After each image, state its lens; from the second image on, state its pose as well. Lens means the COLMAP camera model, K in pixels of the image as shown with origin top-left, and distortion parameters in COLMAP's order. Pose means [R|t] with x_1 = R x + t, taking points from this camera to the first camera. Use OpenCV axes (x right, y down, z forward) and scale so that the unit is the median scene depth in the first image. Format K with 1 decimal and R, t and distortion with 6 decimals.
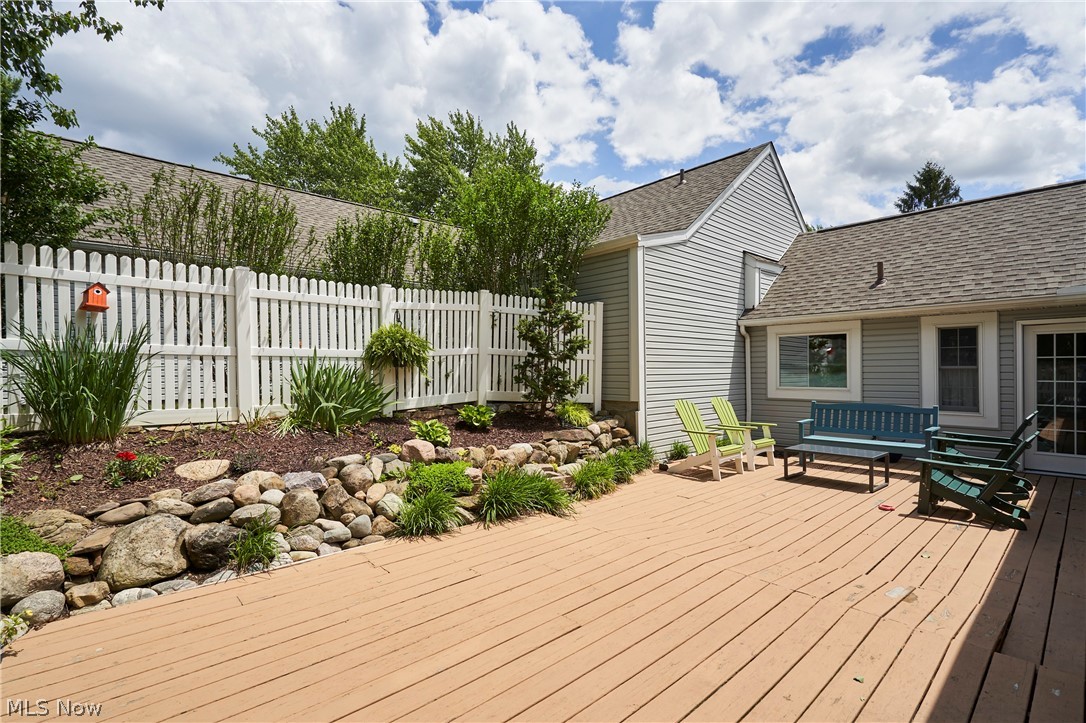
lens RADIAL K [[502.7, 0, 543.0], [0, 502.7, 361.5], [0, 0, 1]] dist [0.000487, 0.000167]
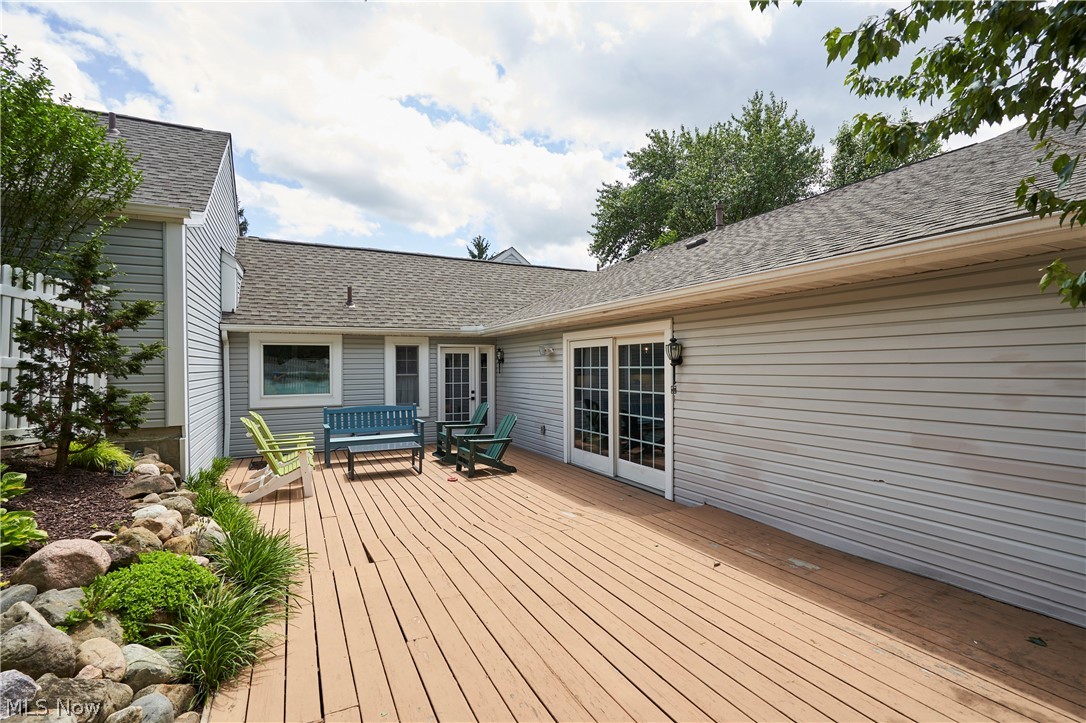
lens RADIAL K [[502.7, 0, 543.0], [0, 502.7, 361.5], [0, 0, 1]] dist [0.000487, 0.000167]
pose [[0.277151, 0.009999, 0.960774, -0.360244], [-0.010542, 0.999917, -0.007365, -0.016777], [-0.960768, -0.008087, 0.277234, 0.231751]]
